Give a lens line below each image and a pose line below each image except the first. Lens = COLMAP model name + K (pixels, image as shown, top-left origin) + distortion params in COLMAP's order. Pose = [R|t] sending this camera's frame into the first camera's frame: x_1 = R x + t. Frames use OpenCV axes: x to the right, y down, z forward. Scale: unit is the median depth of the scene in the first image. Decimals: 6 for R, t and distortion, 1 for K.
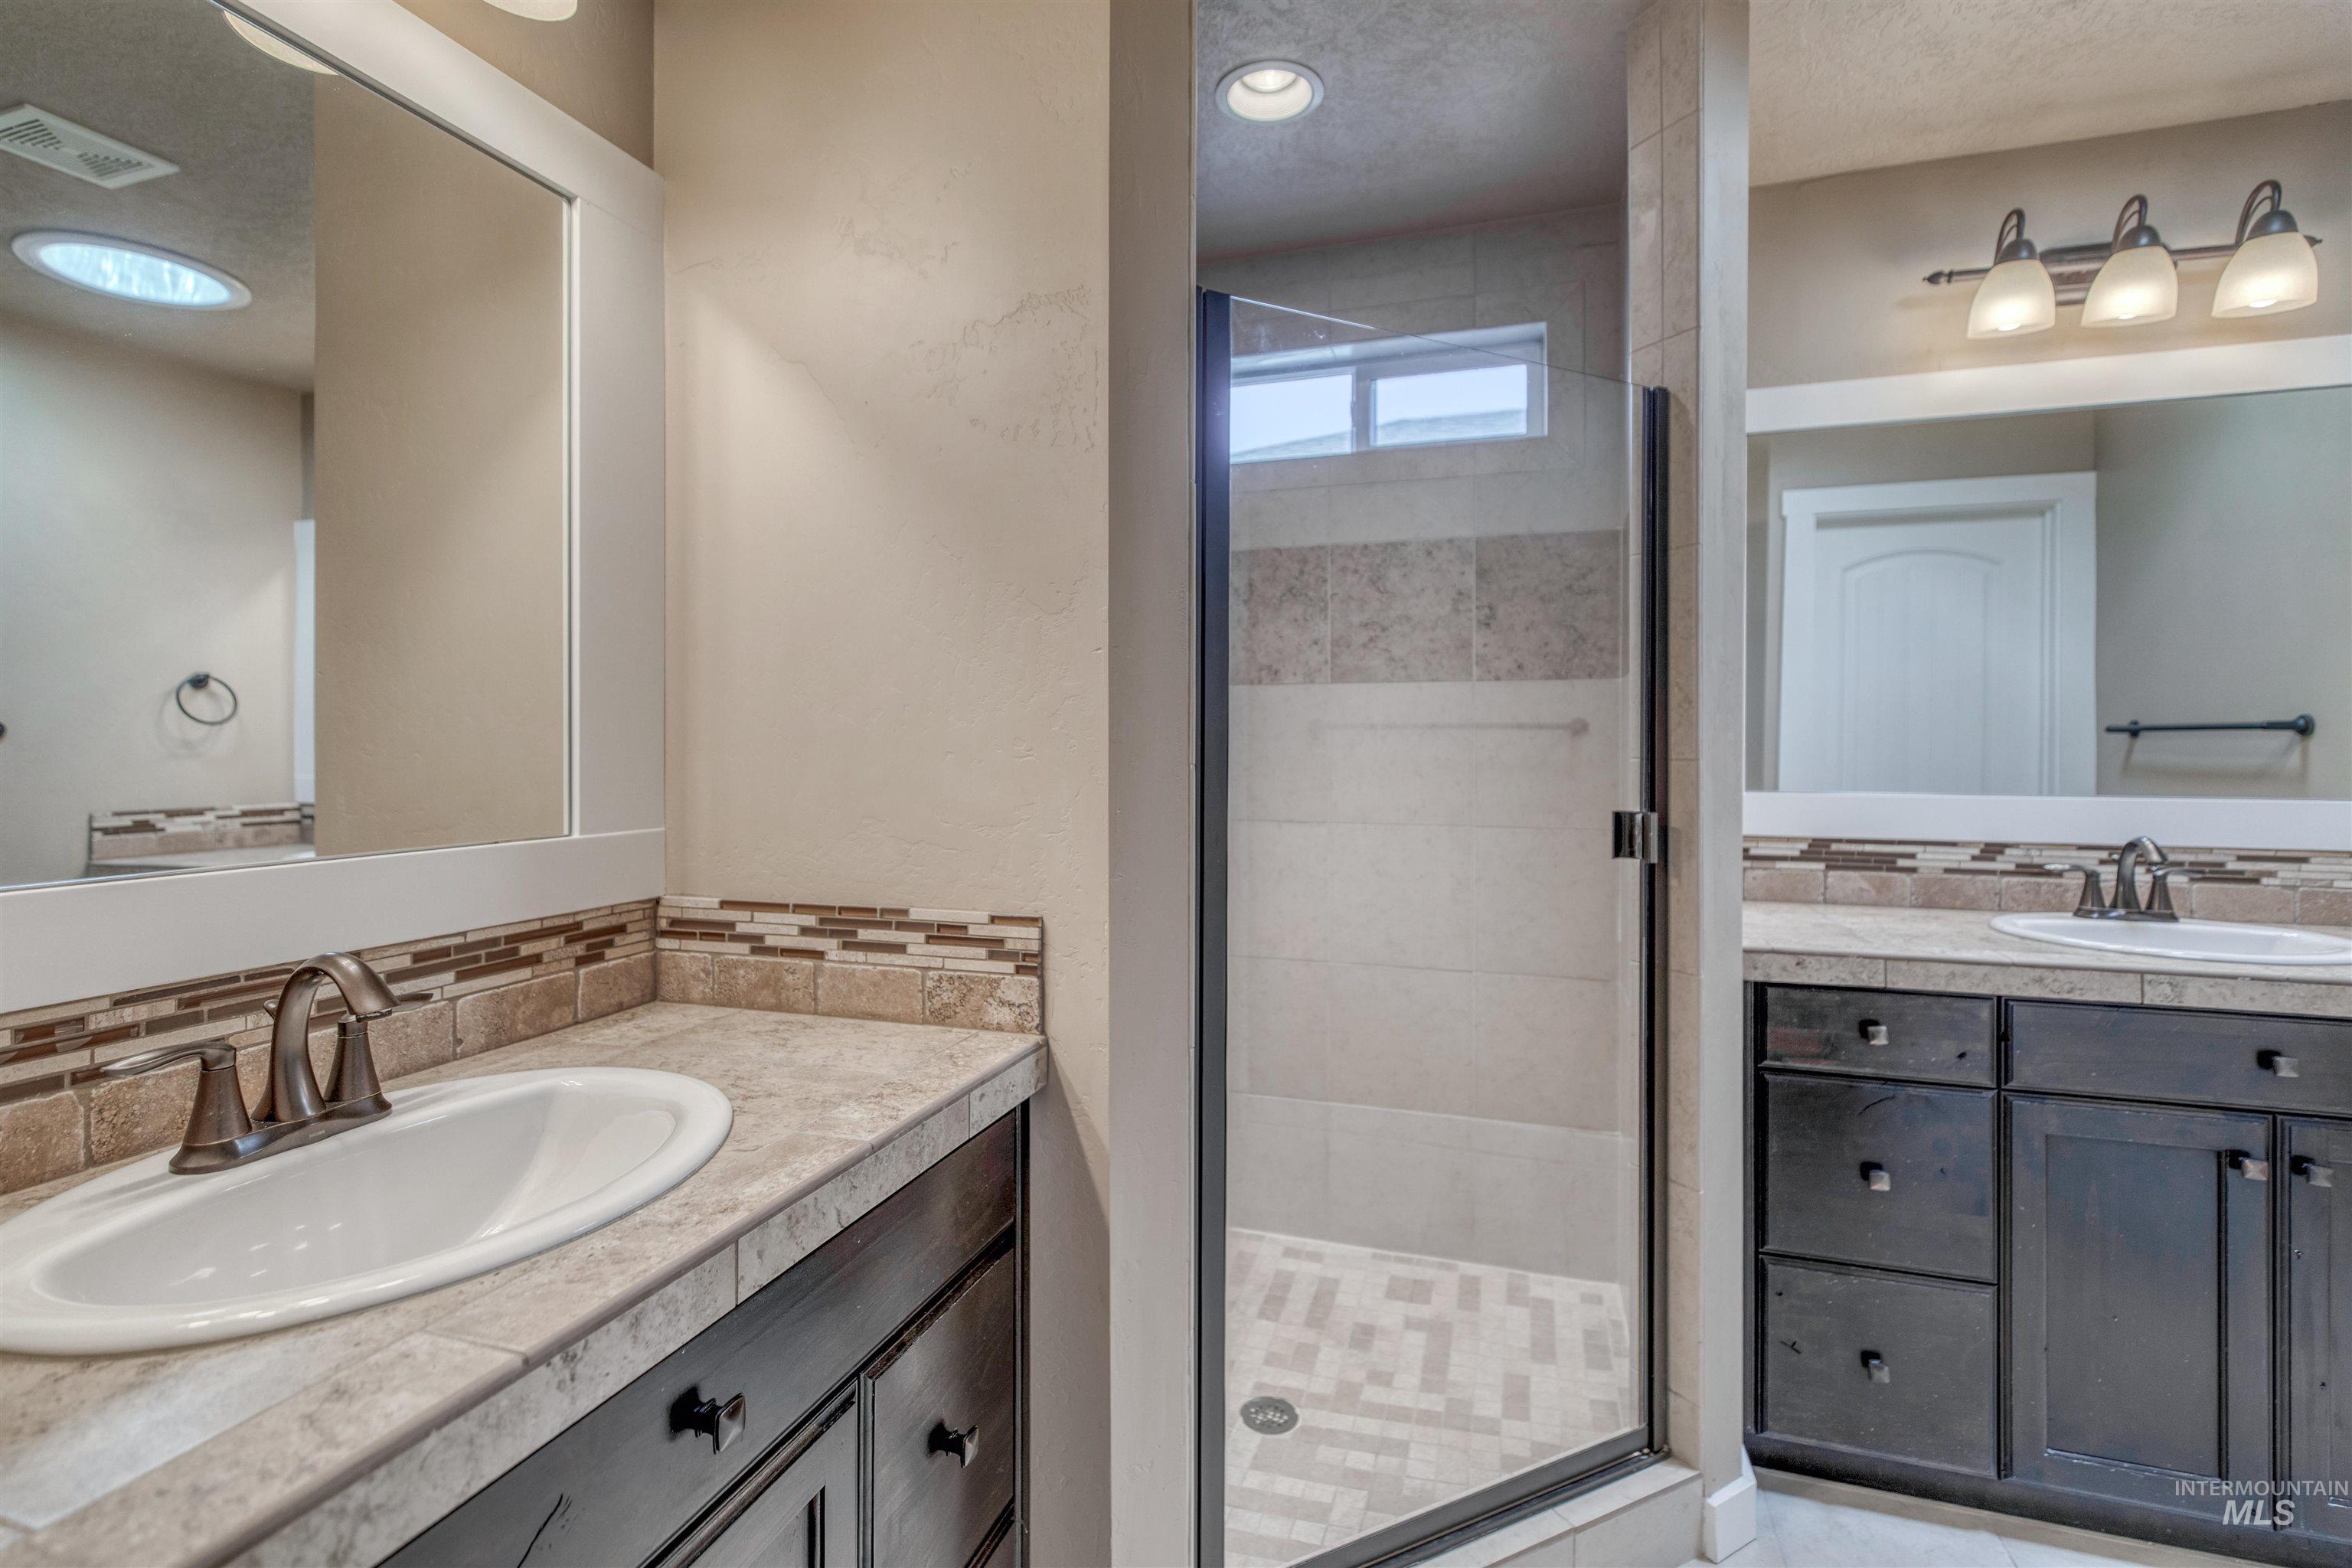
lens RADIAL K [[1053.9, 0, 1176.0], [0, 1053.9, 784.0], [0, 0, 1]] dist [0.000716, -0.000744]
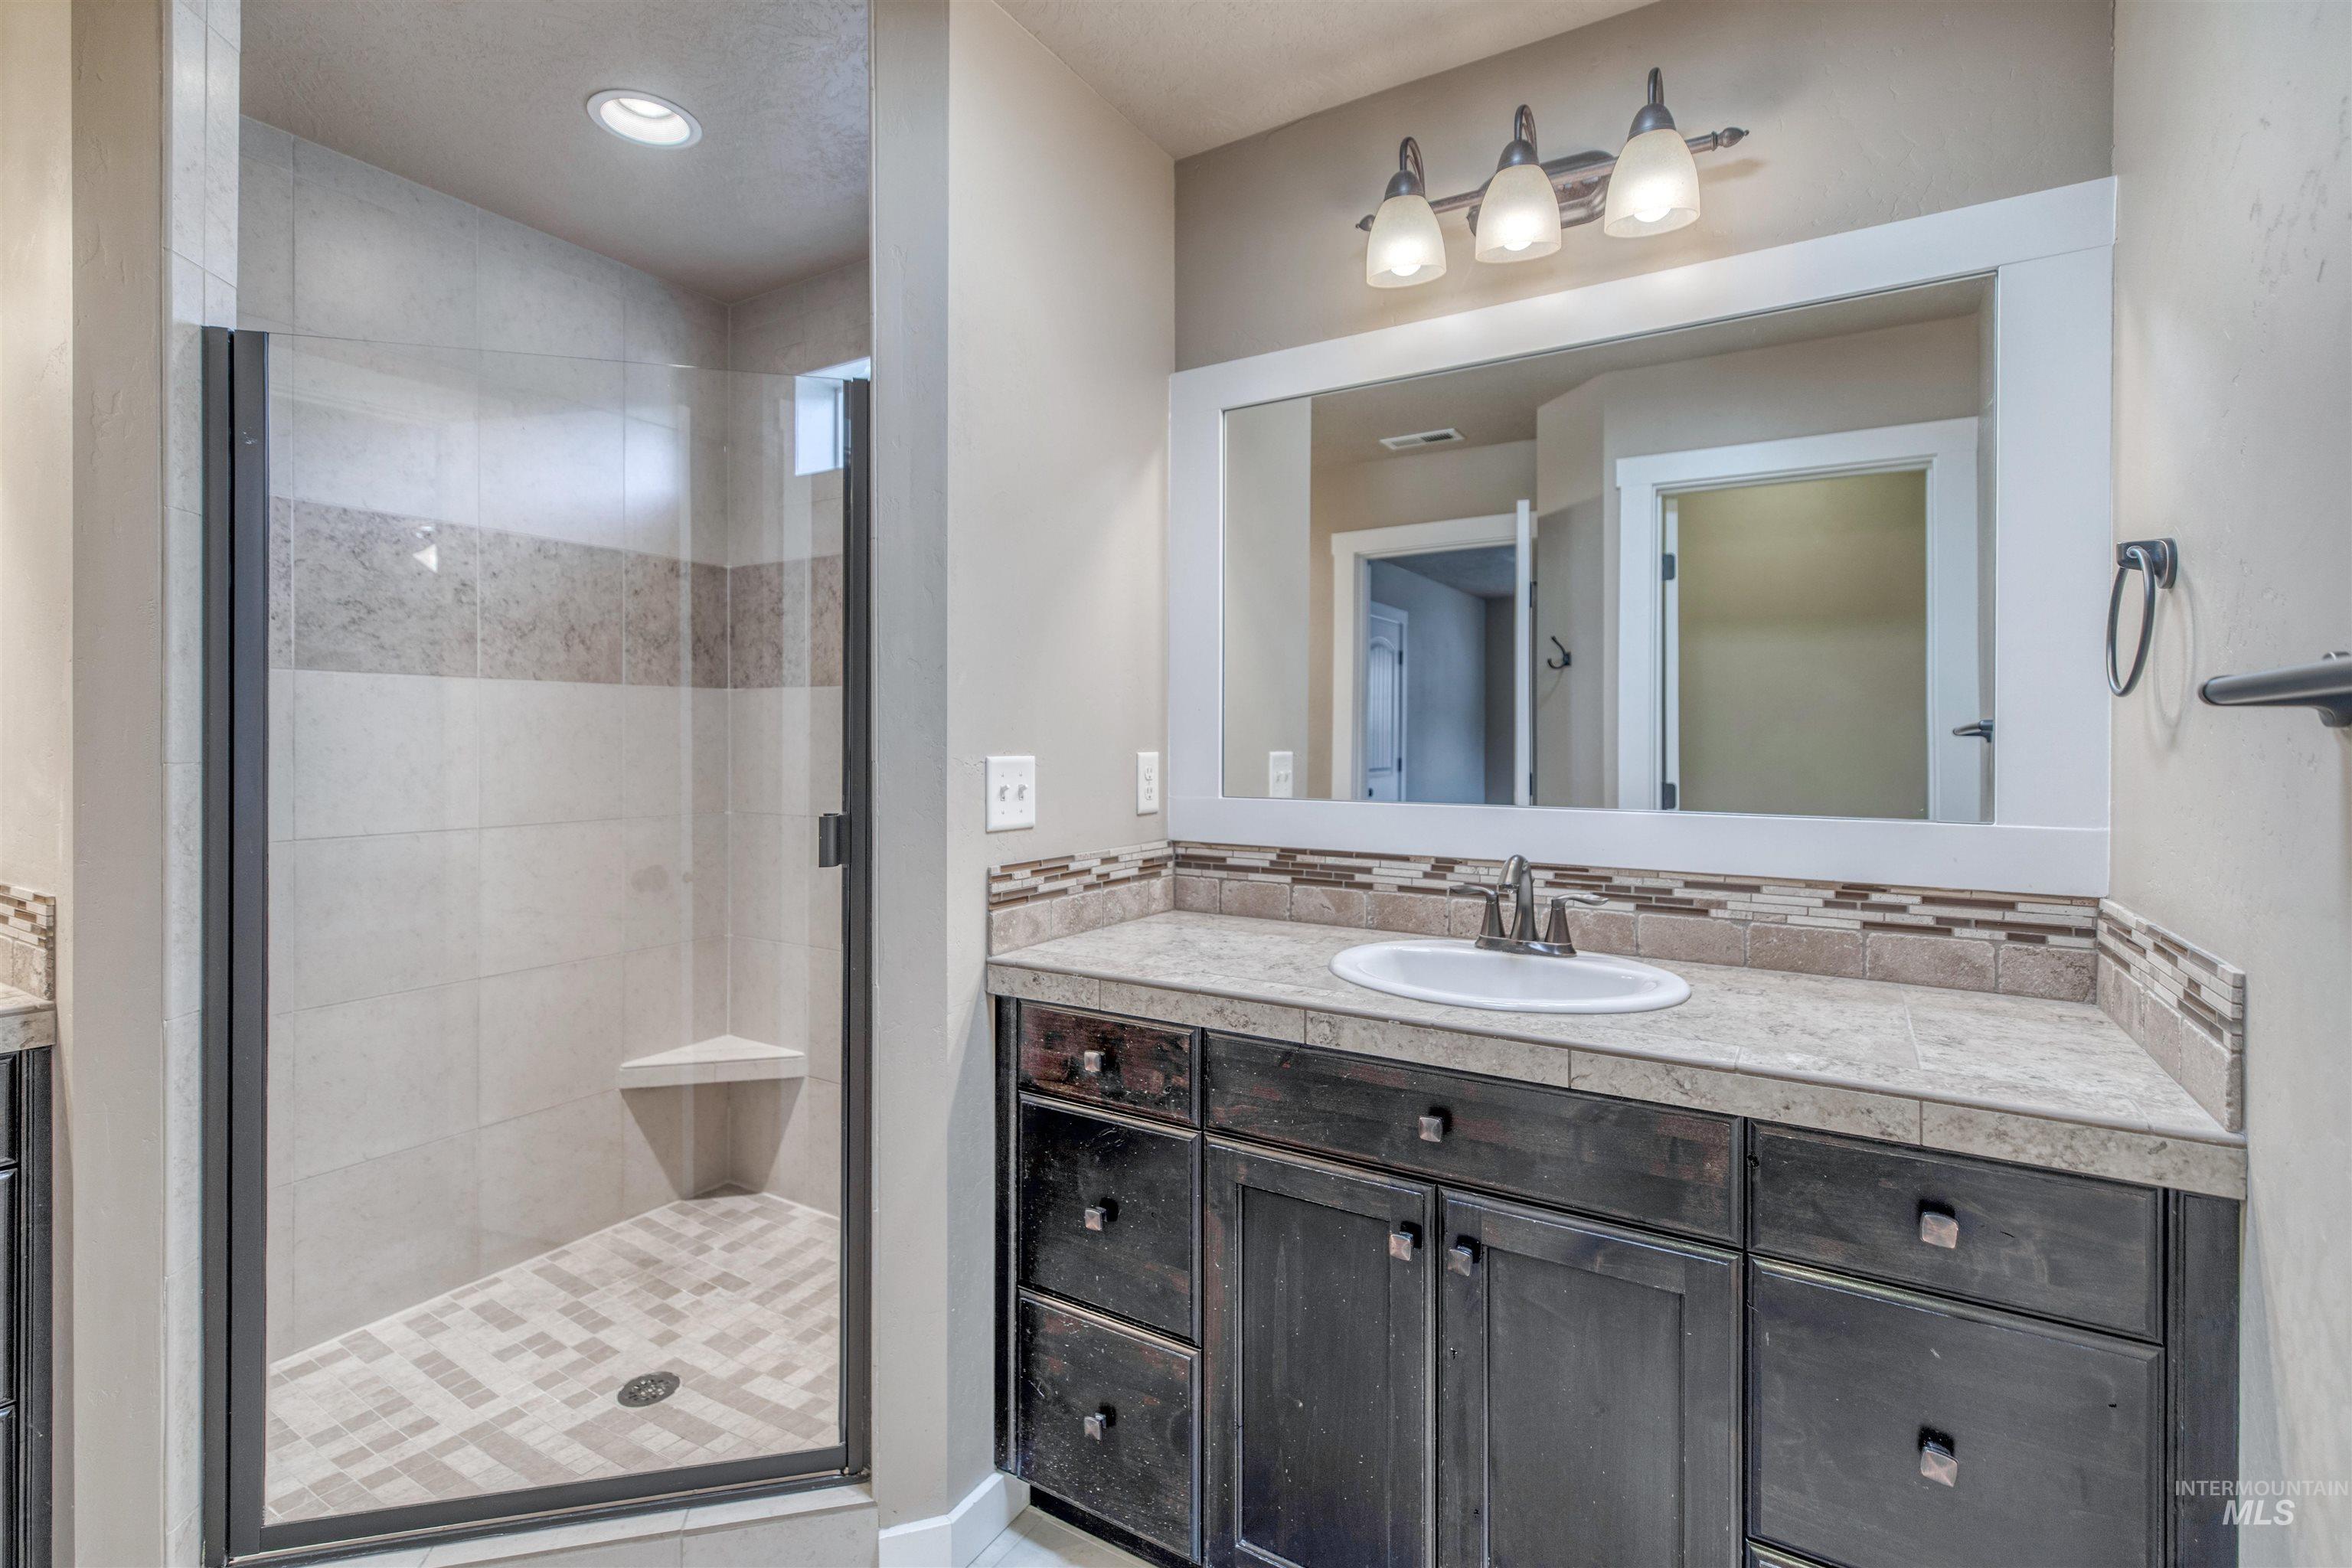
lens RADIAL K [[1053.9, 0, 1176.0], [0, 1053.9, 784.0], [0, 0, 1]] dist [0.000716, -0.000744]
pose [[0.975392, 0.011593, -0.220172, 0.720635], [-0.011105, 0.999932, 0.003455, -0.006419], [0.220197, -0.000925, 0.975455, 0.089387]]
